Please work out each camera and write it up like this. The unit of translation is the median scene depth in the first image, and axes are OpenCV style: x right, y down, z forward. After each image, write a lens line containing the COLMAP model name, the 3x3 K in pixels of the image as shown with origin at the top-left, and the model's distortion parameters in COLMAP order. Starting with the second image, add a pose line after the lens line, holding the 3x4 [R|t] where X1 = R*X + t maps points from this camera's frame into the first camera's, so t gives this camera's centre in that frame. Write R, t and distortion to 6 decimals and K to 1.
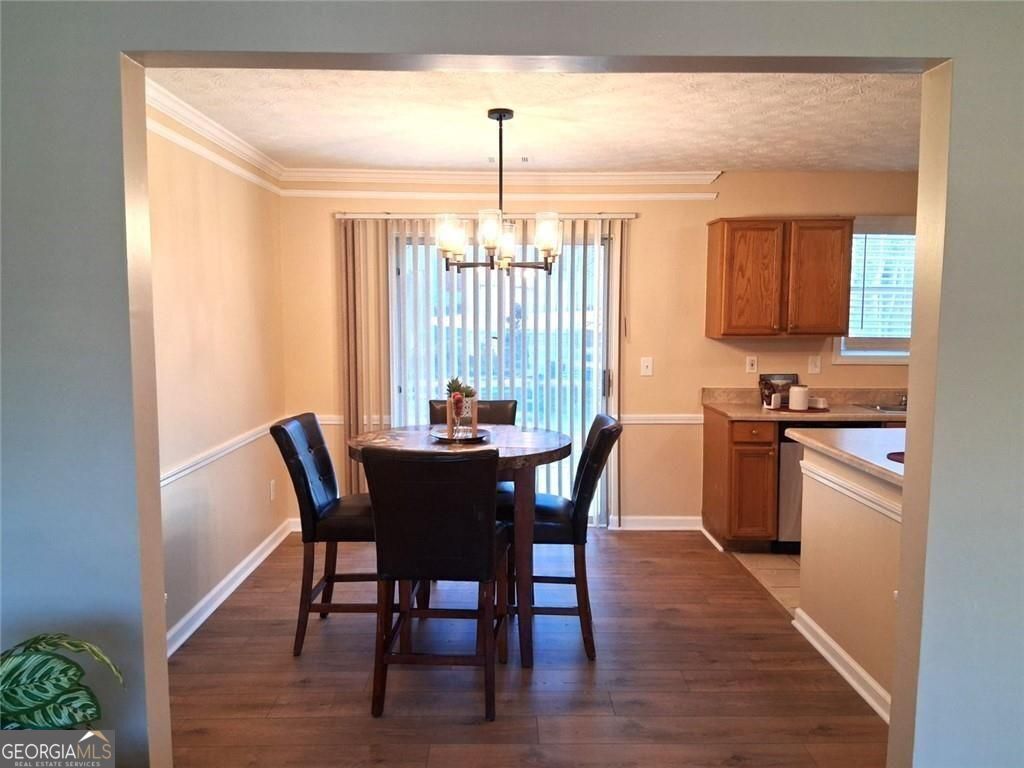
lens RADIAL K [[776.6, 0, 512.0], [0, 776.6, 384.0], [0, 0, 1]] dist [0.124929, -0.217853]
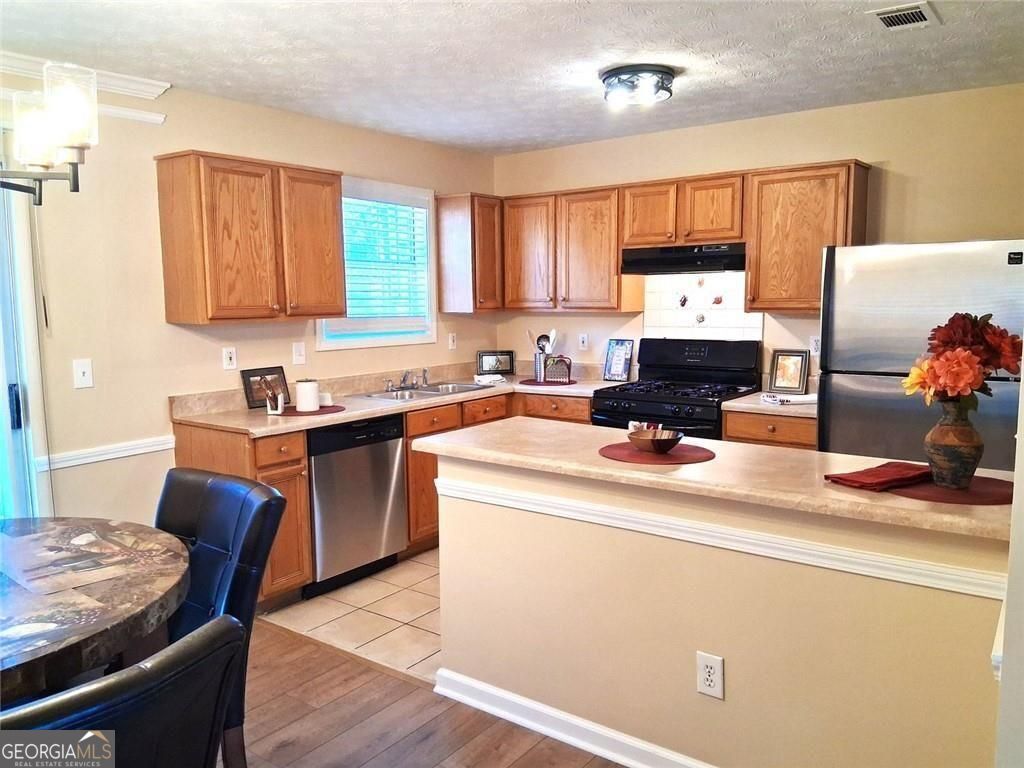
lens RADIAL K [[776.6, 0, 512.0], [0, 776.6, 384.0], [0, 0, 1]] dist [0.124929, -0.217853]
pose [[0.605858, -0.097820, 0.789536, -0.132658], [0.080677, 0.994851, 0.061349, -0.026354], [-0.791472, 0.026529, 0.610630, 0.355179]]
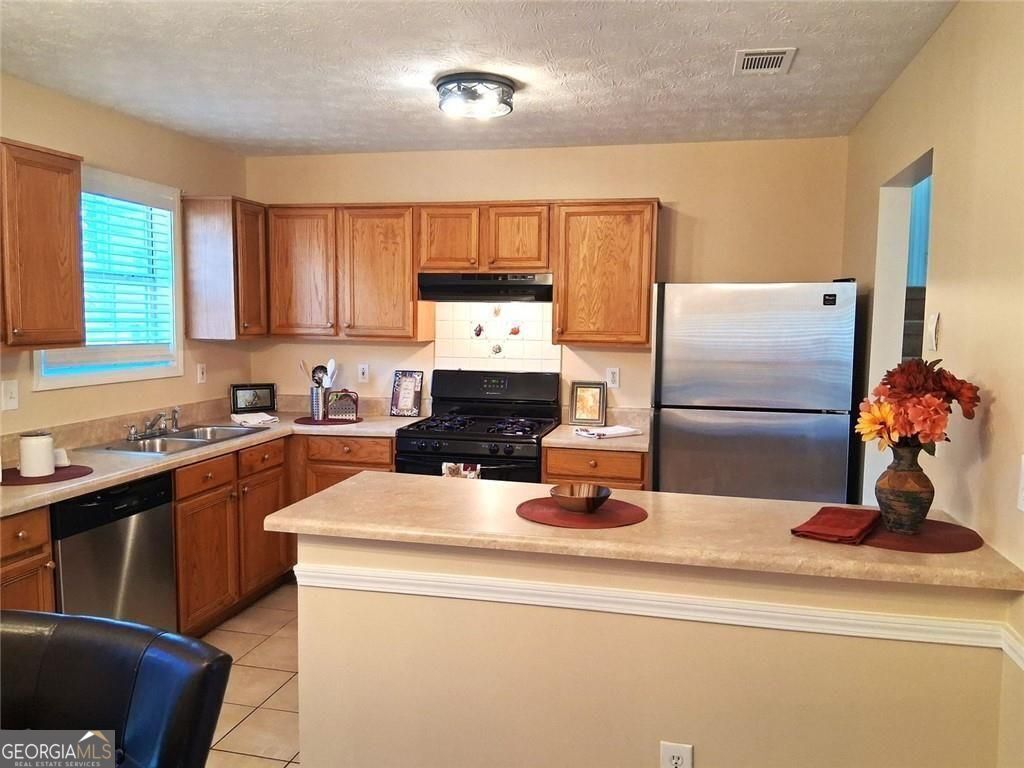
lens RADIAL K [[776.6, 0, 512.0], [0, 776.6, 384.0], [0, 0, 1]] dist [0.124929, -0.217853]
pose [[0.232594, -0.082866, 0.969037, -0.112208], [0.073572, 0.995008, 0.067428, -0.048283], [-0.969787, 0.055610, 0.237530, 0.522049]]
